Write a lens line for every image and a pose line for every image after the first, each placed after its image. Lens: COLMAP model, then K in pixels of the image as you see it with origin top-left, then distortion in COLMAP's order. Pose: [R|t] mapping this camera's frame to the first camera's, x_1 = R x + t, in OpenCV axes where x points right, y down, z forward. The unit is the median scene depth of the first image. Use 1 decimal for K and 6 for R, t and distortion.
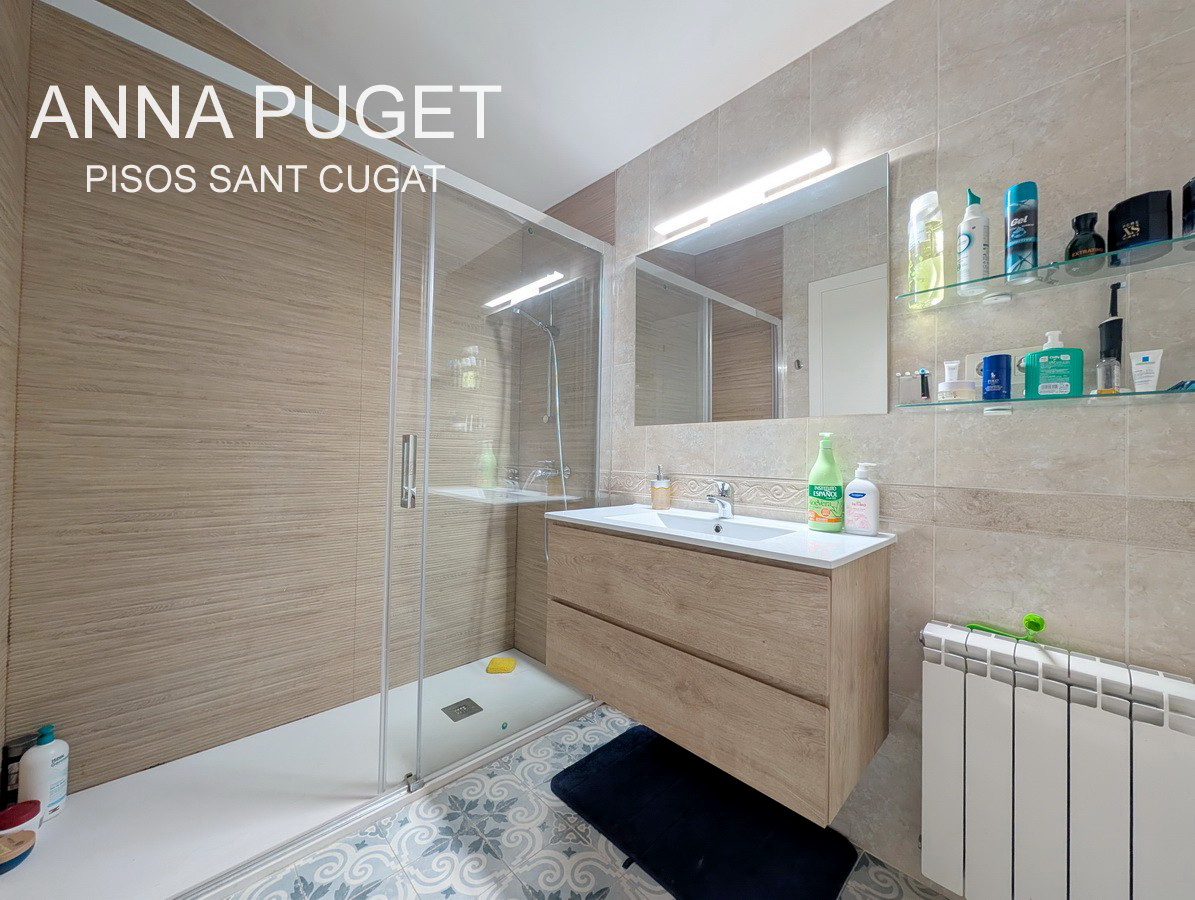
lens RADIAL K [[452.8, 0, 591.2], [0, 452.8, 449.5], [0, 0, 1]] dist [-0.001481, -0.000322]
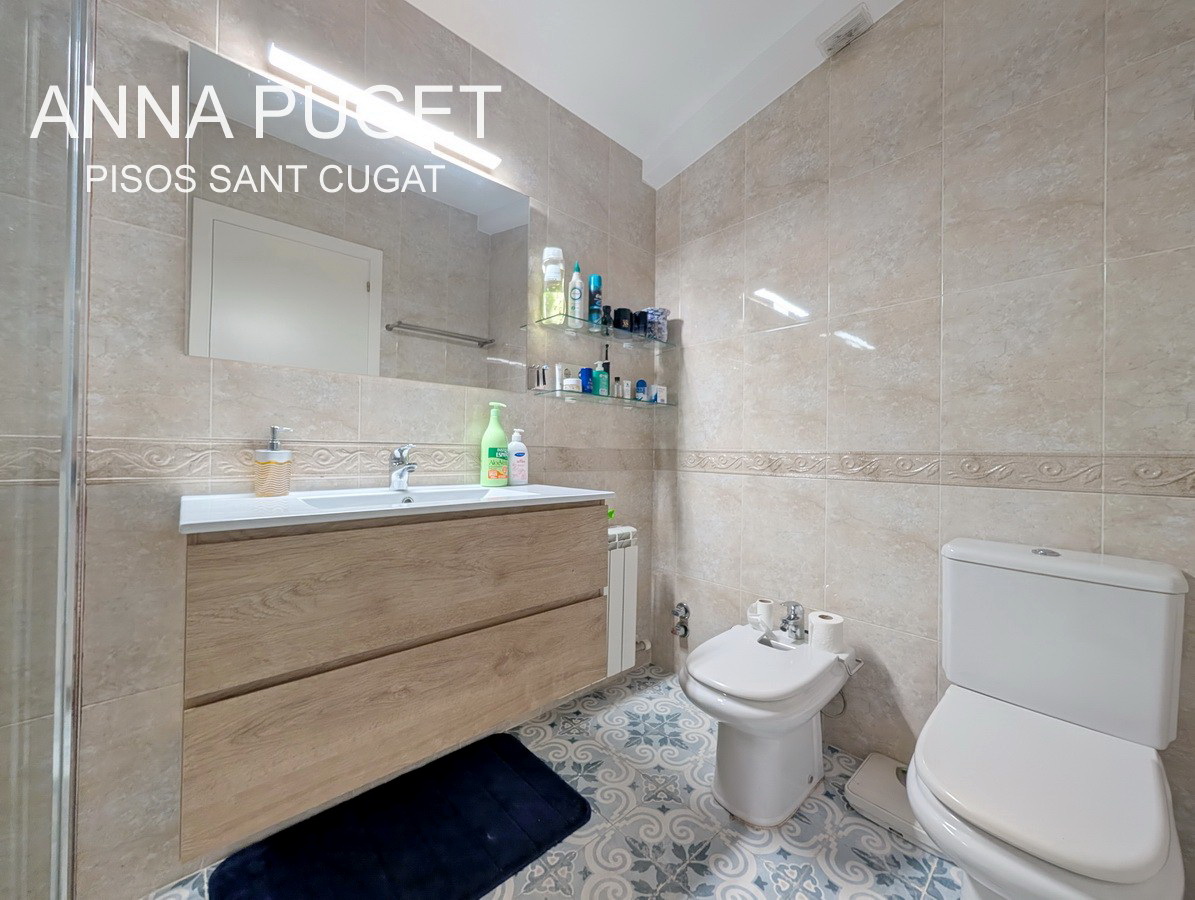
lens RADIAL K [[452.8, 0, 590.7], [0, 452.8, 451.2], [0, 0, 1]] dist [-0.001481, -0.000322]
pose [[0.033185, -0.013228, 0.999362, -0.779776], [-0.026306, 0.999554, 0.014104, 0.078158], [-0.999103, -0.026757, 0.032823, 0.861683]]
